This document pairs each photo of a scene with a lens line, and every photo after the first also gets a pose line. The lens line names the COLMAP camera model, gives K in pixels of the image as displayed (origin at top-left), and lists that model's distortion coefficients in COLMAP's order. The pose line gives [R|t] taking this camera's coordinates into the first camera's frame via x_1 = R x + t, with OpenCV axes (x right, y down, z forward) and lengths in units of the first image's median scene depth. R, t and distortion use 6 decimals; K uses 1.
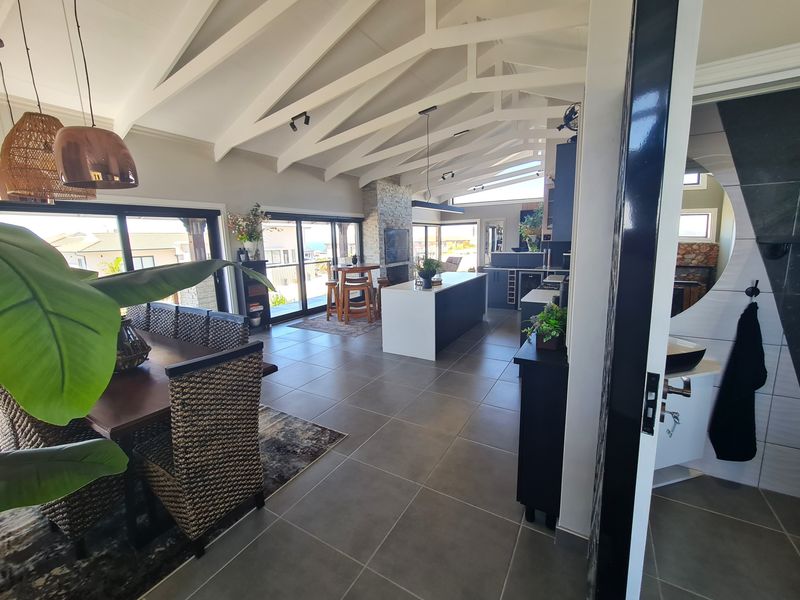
lens RADIAL K [[330.3, 0, 403.4], [0, 330.3, 297.6], [0, 0, 1]] dist [-0.000608, 0.001168]
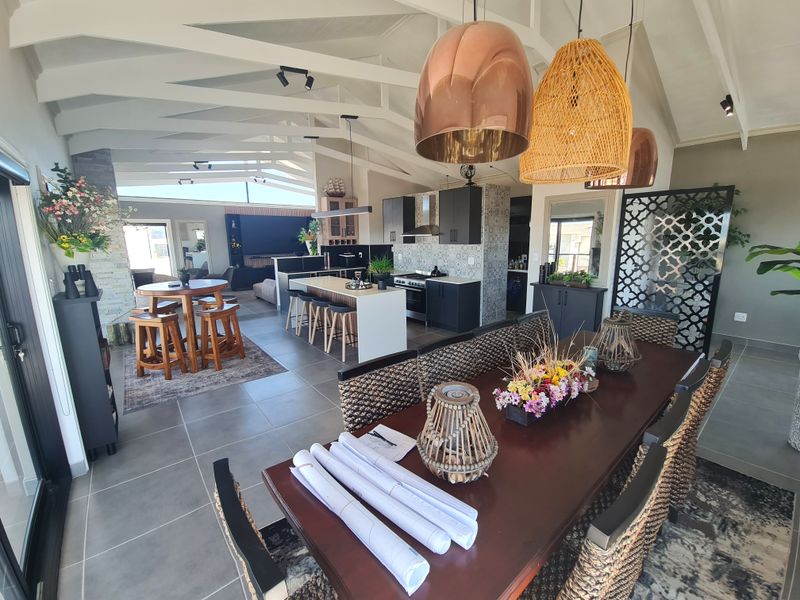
lens RADIAL K [[330.3, 0, 401.9], [0, 330.3, 300.8], [0, 0, 1]] dist [-0.000608, 0.001168]
pose [[0.348350, -0.162533, 0.923166, -0.923914], [0.169930, 0.979484, 0.108326, -0.096470], [-0.921833, 0.119138, 0.368823, 0.555461]]
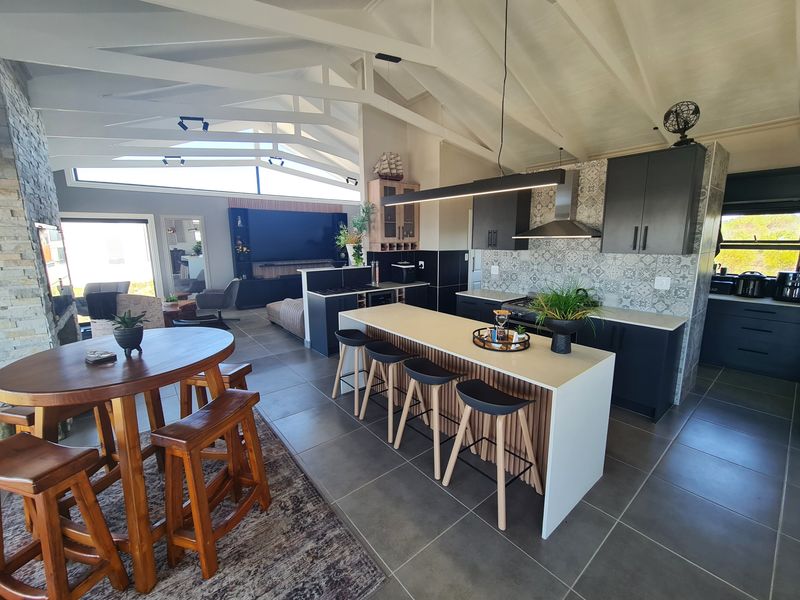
lens RADIAL K [[330.3, 0, 404.1], [0, 330.3, 298.5], [0, 0, 1]] dist [-0.000608, 0.001168]
pose [[0.348381, -0.148925, 0.925447, -0.479007], [0.165618, 0.981545, 0.095606, -0.197264], [-0.922606, 0.119963, 0.366616, 1.045054]]
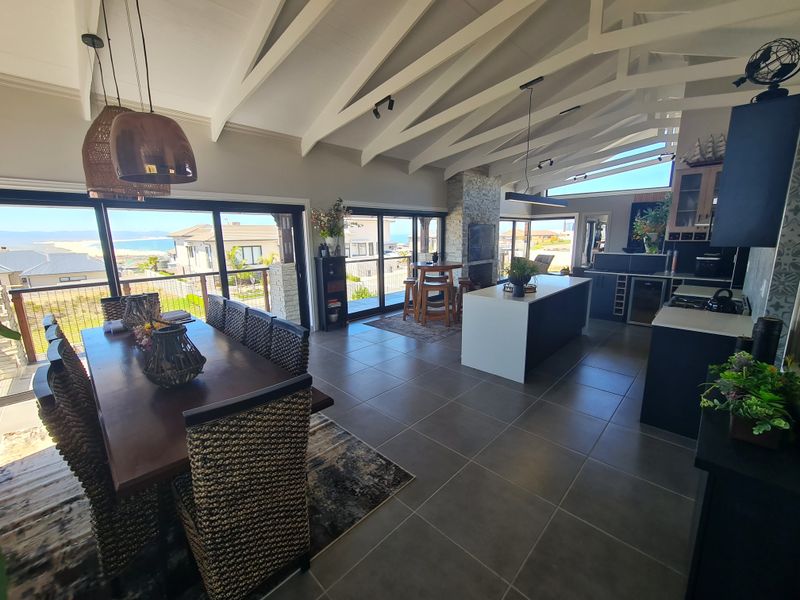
lens RADIAL K [[330.3, 0, 408.3], [0, 330.3, 299.4], [0, 0, 1]] dist [-0.000608, 0.001168]
pose [[0.974077, 0.054991, -0.219433, -0.015890], [-0.049901, 0.998342, 0.028679, -0.029998], [0.220646, -0.016986, 0.975206, 0.108571]]
